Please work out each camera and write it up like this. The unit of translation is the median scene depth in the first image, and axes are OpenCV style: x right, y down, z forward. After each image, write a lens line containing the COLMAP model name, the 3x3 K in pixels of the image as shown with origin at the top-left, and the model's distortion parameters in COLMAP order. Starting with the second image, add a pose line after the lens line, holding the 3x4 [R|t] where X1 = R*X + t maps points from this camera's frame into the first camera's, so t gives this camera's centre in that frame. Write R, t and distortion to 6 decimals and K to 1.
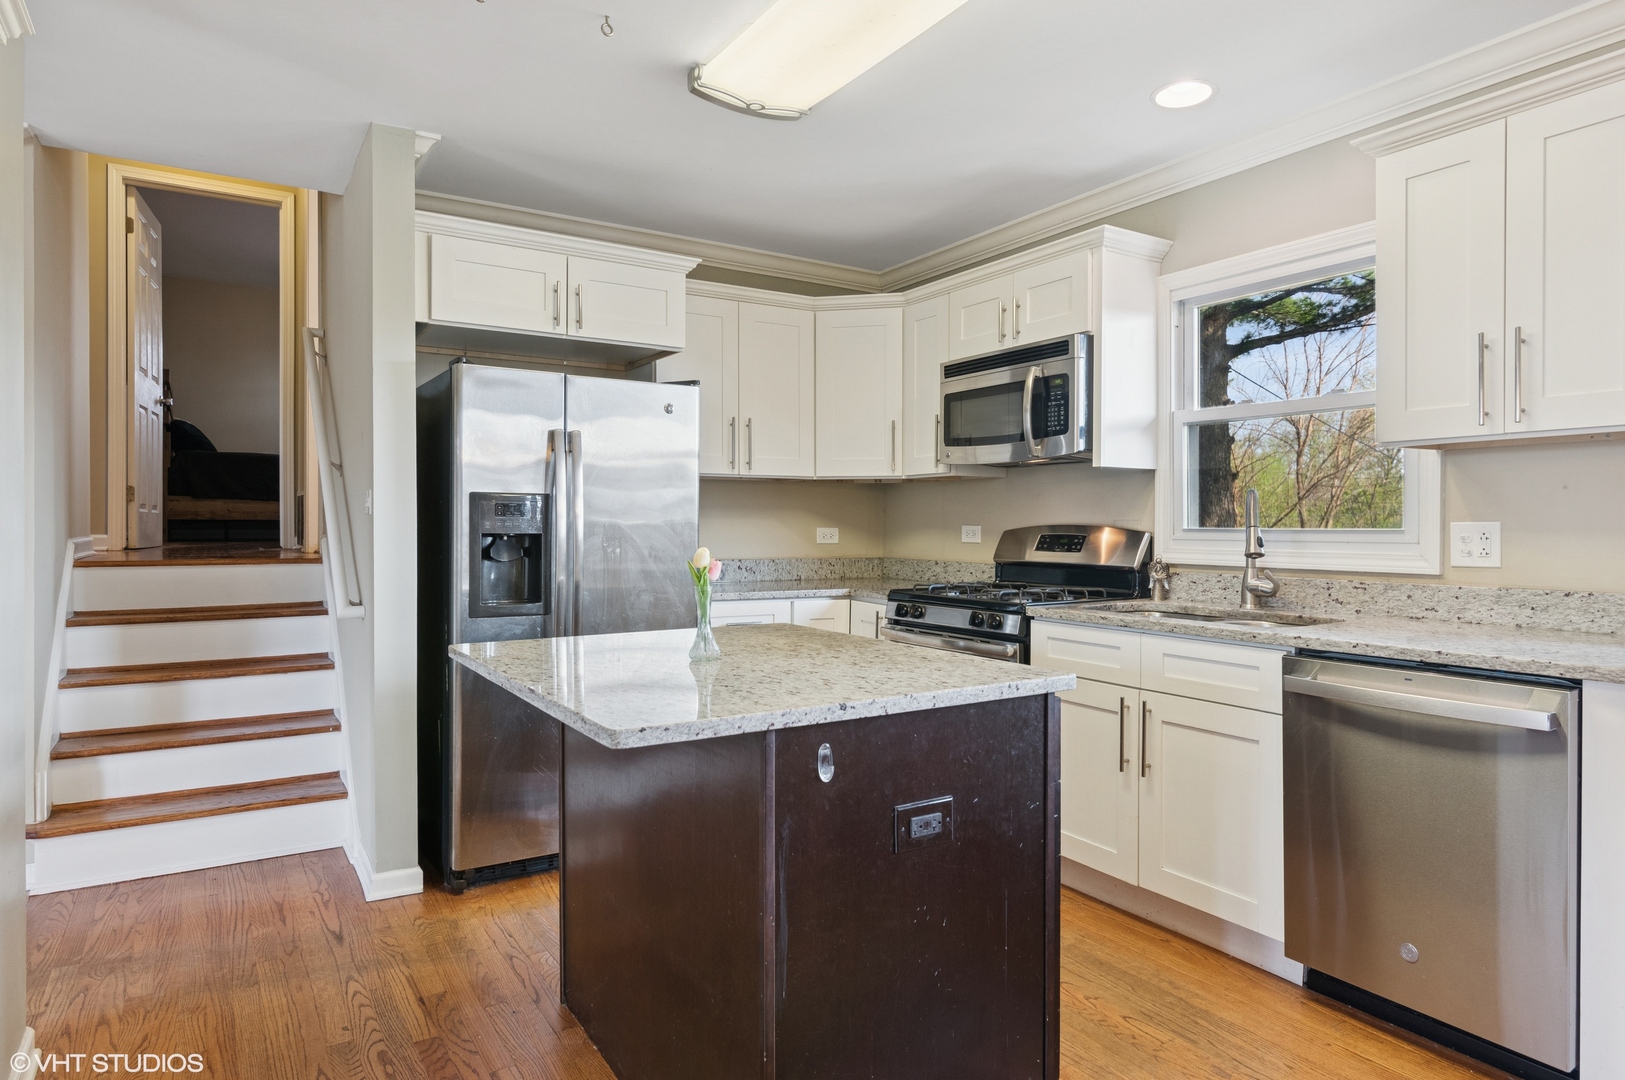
lens RADIAL K [[992.2, 0, 812.5], [0, 992.2, 540.0], [0, 0, 1]] dist [0.001187, 0.000880]
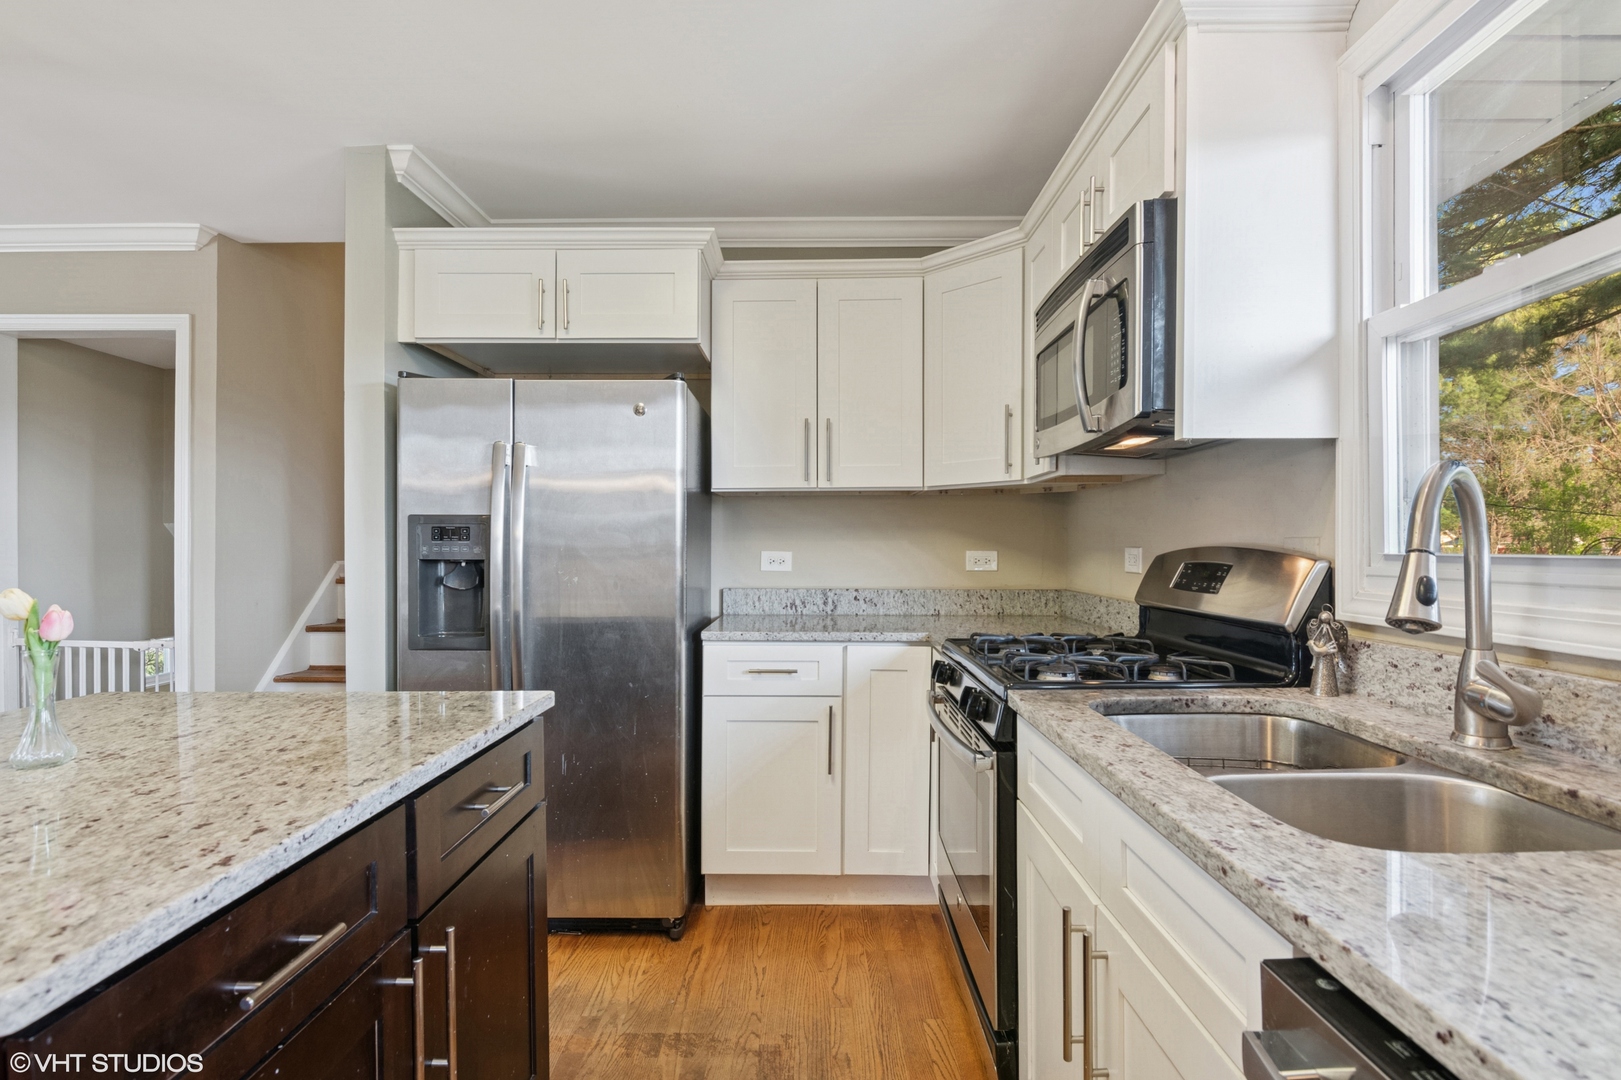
lens RADIAL K [[829.1, 0, 809.6], [0, 829.1, 556.7], [0, 0, 1]] dist [-0.002632, -0.000570]
pose [[0.834393, 0.002480, -0.551164, 0.351568], [-0.003474, 0.999994, -0.000760, -0.008727], [0.551159, 0.002549, 0.834396, 0.490505]]
